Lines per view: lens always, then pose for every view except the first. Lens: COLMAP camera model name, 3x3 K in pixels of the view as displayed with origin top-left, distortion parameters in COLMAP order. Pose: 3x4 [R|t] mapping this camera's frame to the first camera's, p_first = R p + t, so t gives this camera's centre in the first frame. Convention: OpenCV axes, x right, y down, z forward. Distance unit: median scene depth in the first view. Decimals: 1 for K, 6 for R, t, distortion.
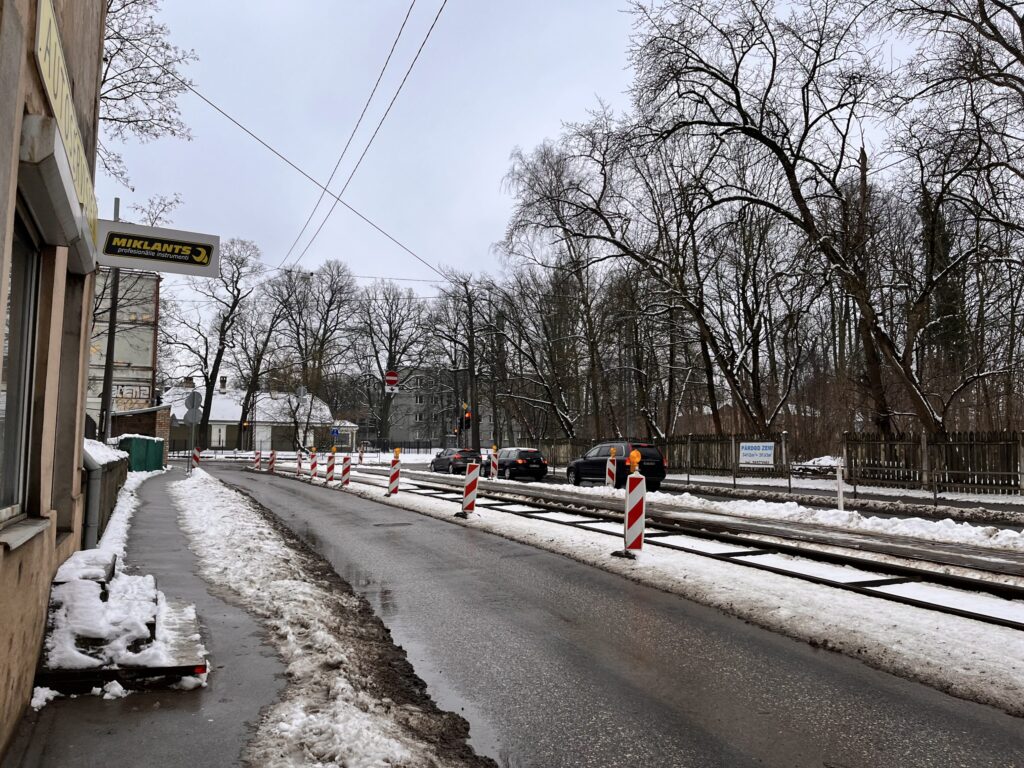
lens RADIAL K [[732.2, 0, 511.8], [0, 732.2, 376.1], [0, 0, 1]] dist [0.084496, -0.129233]
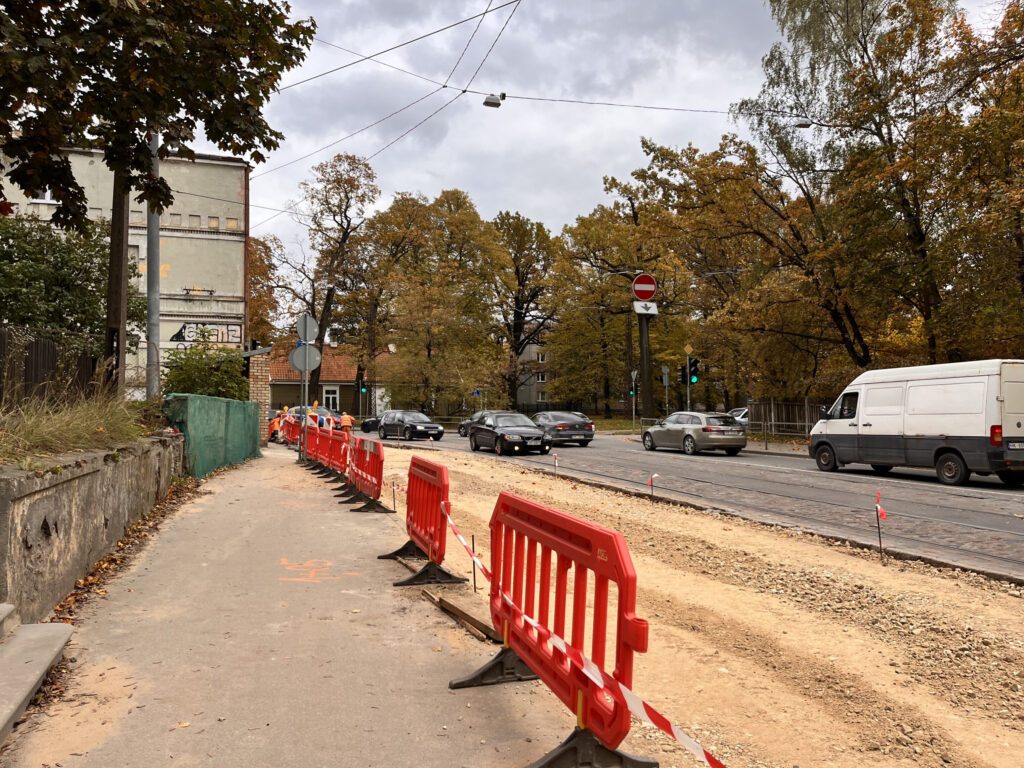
lens RADIAL K [[770.4, 0, 509.5], [0, 770.4, 381.6], [0, 0, 1]] dist [-0.004121, 0.001124]
pose [[0.990126, -0.011012, -0.139746, -0.072107], [0.019044, 0.998234, 0.056269, 0.015236], [0.138880, -0.058375, 0.988587, 0.164198]]
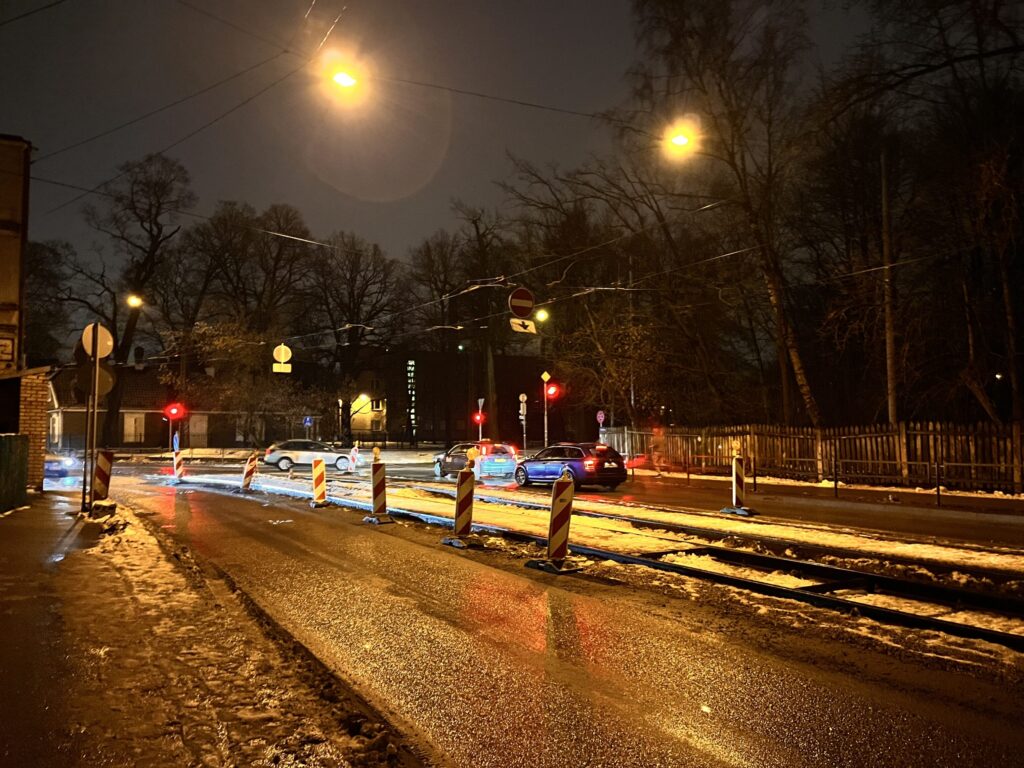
lens RADIAL K [[776.3, 0, 514.5], [0, 776.3, 378.9], [0, 0, 1]] dist [0.066559, -0.094068]
pose [[0.996609, -0.004659, 0.082150, -0.081376], [0.003134, 0.999821, 0.018682, 0.016815], [-0.082222, -0.018361, 0.996445, 0.191034]]
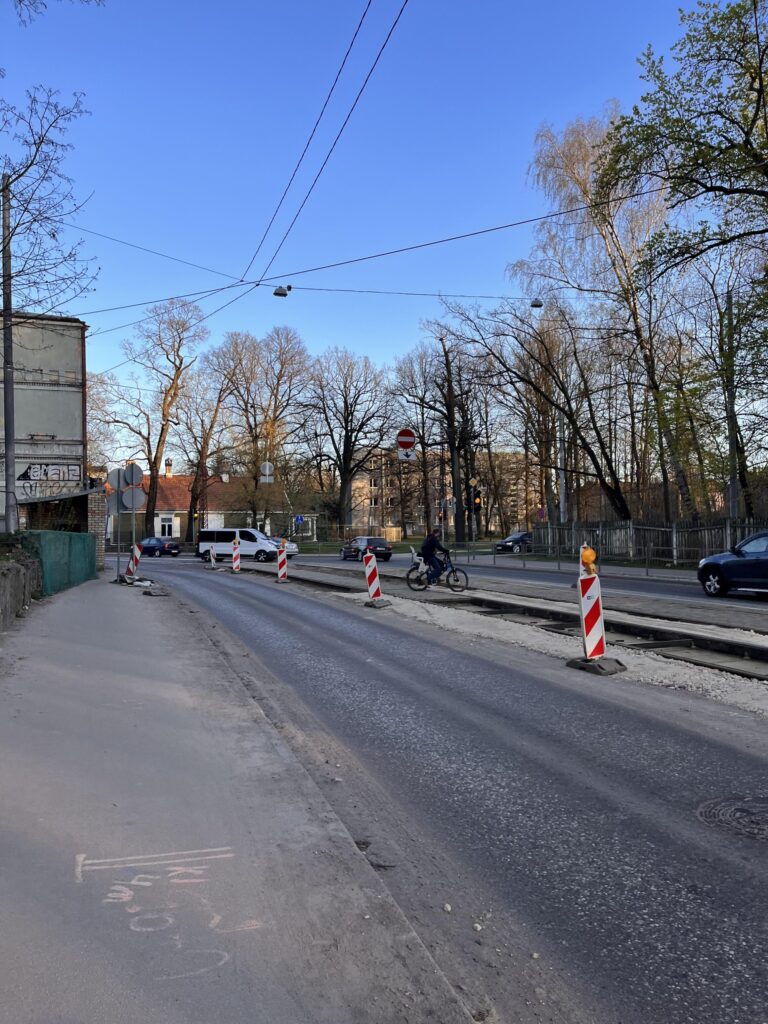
lens RADIAL K [[762.0, 0, 384.0], [0, 762.0, 512.0], [0, 0, 1]] dist [0.003138, -0.027682]
pose [[0.995038, -0.021190, -0.097215, -0.045668], [0.027703, 0.997426, 0.066141, 0.009316], [0.095563, -0.068506, 0.993063, 0.113688]]
